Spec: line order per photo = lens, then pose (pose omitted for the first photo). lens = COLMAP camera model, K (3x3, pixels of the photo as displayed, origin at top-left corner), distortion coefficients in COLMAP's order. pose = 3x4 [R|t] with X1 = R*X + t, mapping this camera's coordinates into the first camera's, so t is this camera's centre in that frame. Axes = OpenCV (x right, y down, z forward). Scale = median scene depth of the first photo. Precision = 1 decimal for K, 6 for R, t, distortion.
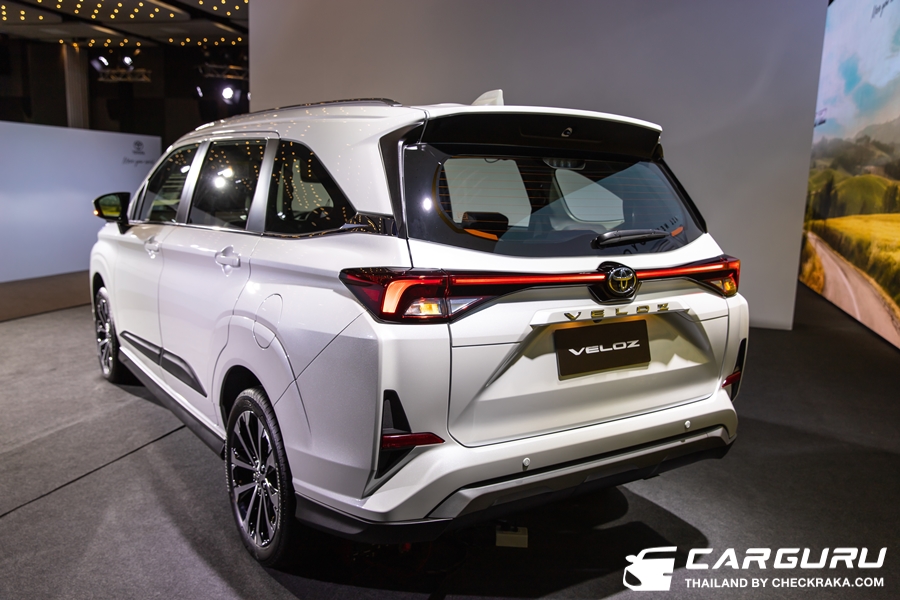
lens RADIAL K [[775.7, 0, 452.8], [0, 775.7, 301.8], [0, 0, 1]] dist [0.014928, 0.003377]
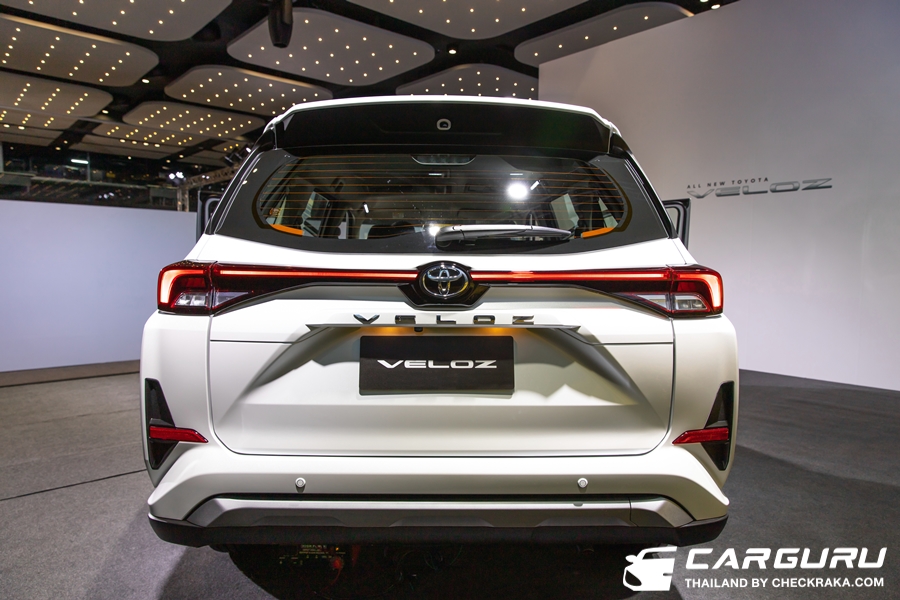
lens RADIAL K [[613.7, 0, 450.6], [0, 613.7, 292.9], [0, 0, 1]] dist [0.008545, -0.001139]
pose [[0.828223, -0.001010, -0.560398, 0.588936], [-0.065537, 0.992962, -0.098648, 0.048475], [0.556554, 0.118429, 0.822327, 0.472132]]
